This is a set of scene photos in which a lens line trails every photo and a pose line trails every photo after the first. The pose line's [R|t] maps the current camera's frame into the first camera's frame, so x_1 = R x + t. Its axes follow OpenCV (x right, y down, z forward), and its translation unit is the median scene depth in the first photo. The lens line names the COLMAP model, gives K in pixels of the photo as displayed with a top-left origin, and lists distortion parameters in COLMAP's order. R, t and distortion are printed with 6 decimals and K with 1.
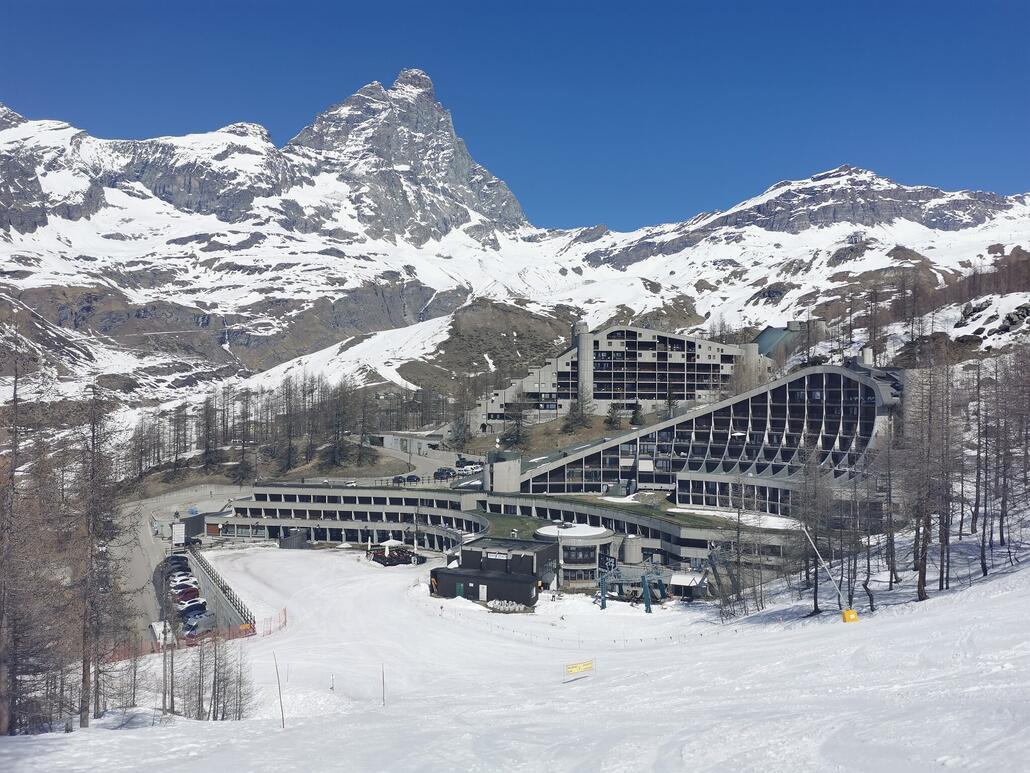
lens RADIAL K [[797.0, 0, 515.9], [0, 797.0, 387.7], [0, 0, 1]] dist [0.014031, -0.002271]
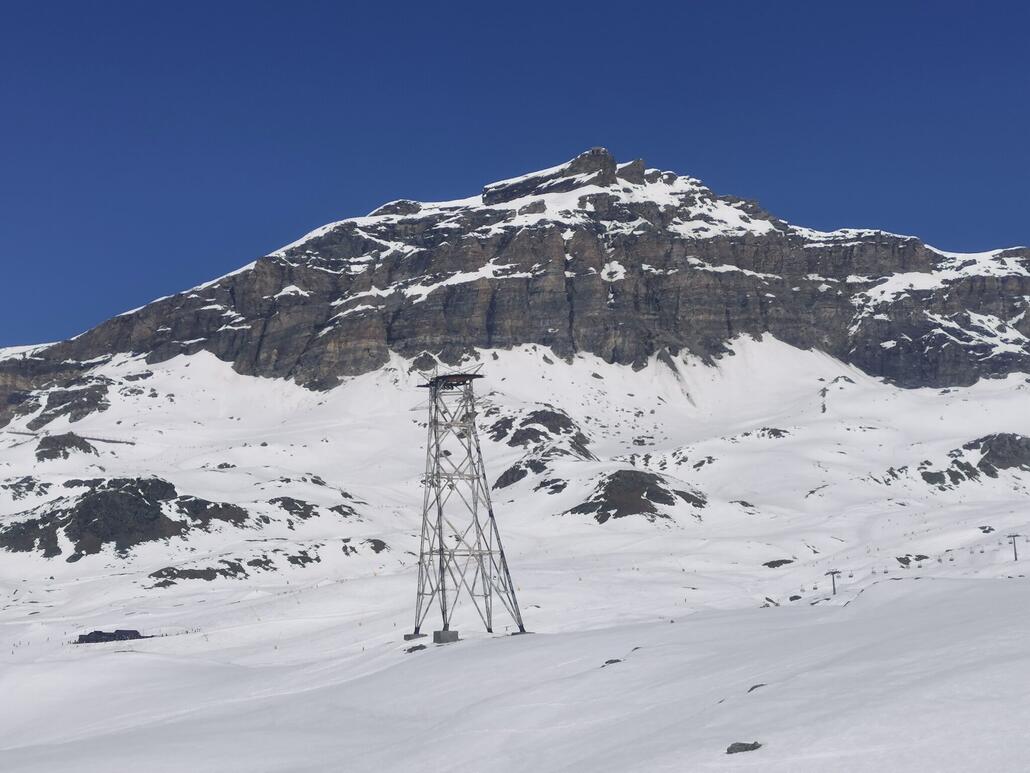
lens RADIAL K [[1670.6, 0, 514.3], [0, 1670.6, 386.6], [0, 0, 1]] dist [0.212049, 0.000000]
pose [[0.994211, 0.014303, 0.106486, 0.331966], [0.004118, 0.985298, -0.170794, -0.095438], [-0.107363, 0.170243, 0.979536, 0.441189]]
